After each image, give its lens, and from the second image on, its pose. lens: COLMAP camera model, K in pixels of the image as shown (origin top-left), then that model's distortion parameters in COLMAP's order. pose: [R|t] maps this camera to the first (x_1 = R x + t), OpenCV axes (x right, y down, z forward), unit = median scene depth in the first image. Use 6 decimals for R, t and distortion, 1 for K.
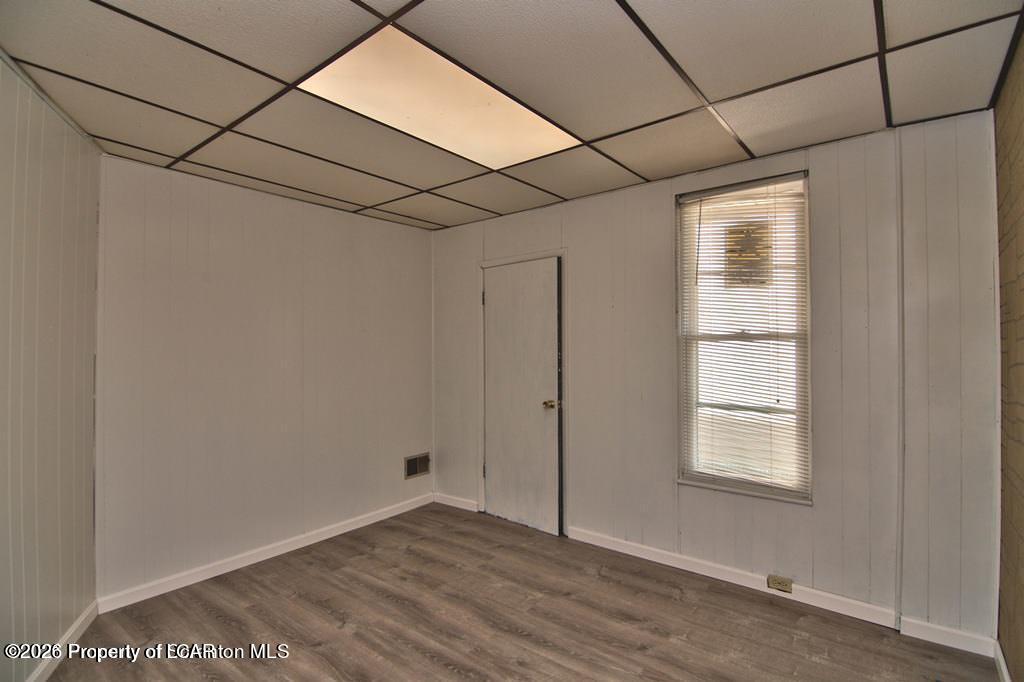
lens RADIAL K [[491.6, 0, 512.0], [0, 491.6, 341.0], [0, 0, 1]] dist [-0.001739, -0.012678]
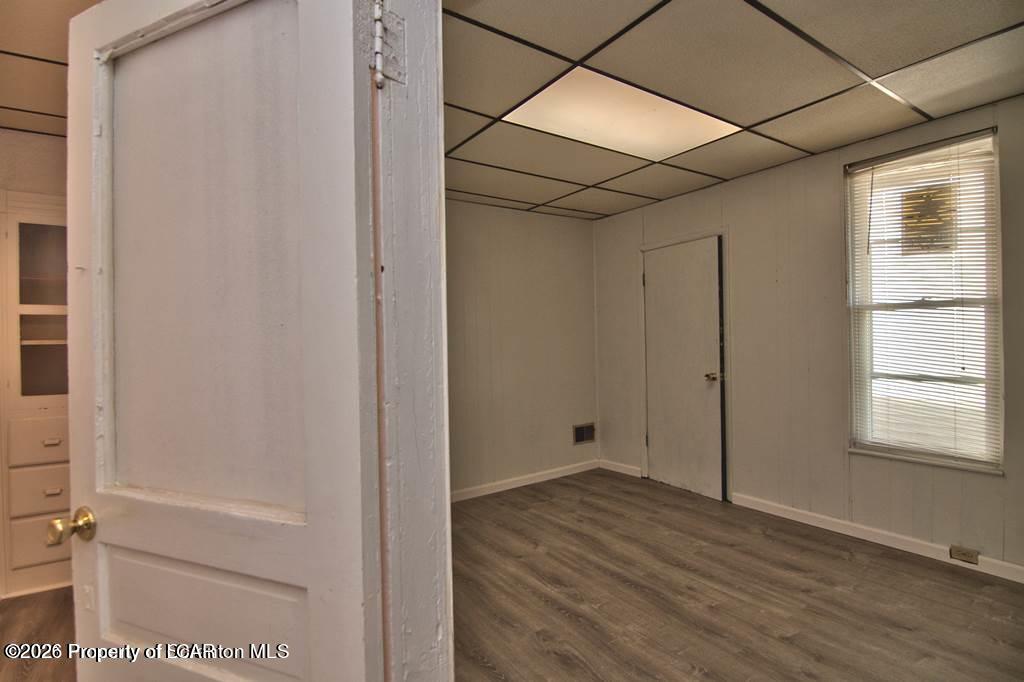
lens RADIAL K [[497.6, 0, 512.0], [0, 497.6, 341.0], [0, 0, 1]] dist [-0.002258, -0.011392]
pose [[0.955750, -0.013099, -0.293888, -0.023449], [0.019660, 0.999619, 0.019382, 0.029301], [0.293522, -0.024303, 0.955643, -0.183419]]
